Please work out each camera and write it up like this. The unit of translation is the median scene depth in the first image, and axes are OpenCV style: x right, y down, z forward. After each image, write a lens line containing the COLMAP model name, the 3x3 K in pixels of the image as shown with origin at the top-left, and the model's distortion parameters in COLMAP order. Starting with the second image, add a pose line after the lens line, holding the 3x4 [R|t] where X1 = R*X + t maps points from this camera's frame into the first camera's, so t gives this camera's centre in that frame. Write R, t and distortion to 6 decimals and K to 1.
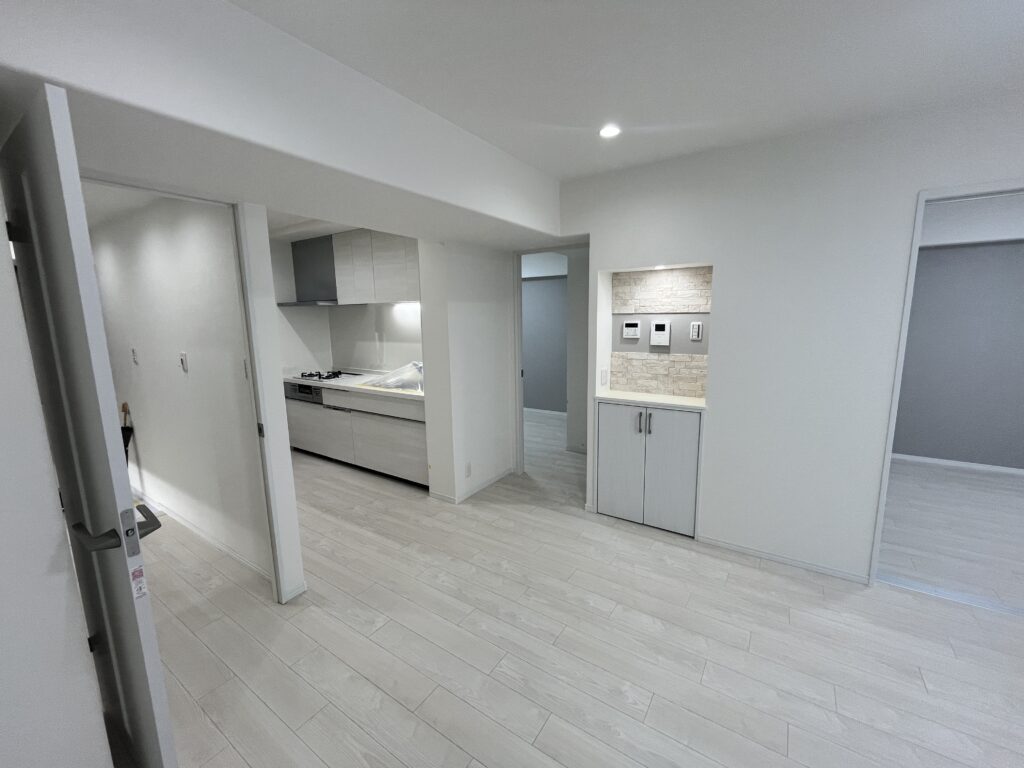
lens RADIAL K [[418.6, 0, 512.0], [0, 418.6, 384.0], [0, 0, 1]] dist [-0.002679, -0.000826]
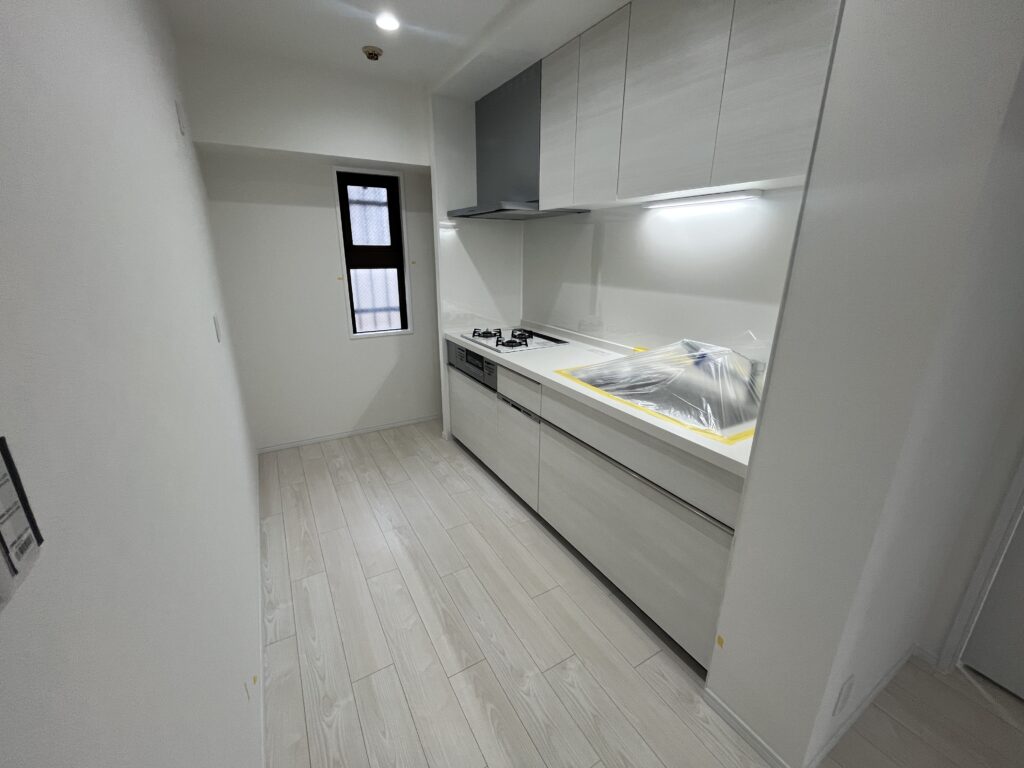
lens RADIAL K [[418.6, 0, 512.0], [0, 418.6, 384.0], [0, 0, 1]] dist [-0.002679, -0.000826]
pose [[0.900275, 0.152187, -0.407853, -0.270232], [-0.092390, 0.982354, 0.162621, -0.077687], [0.425405, -0.108722, 0.898449, 0.665390]]
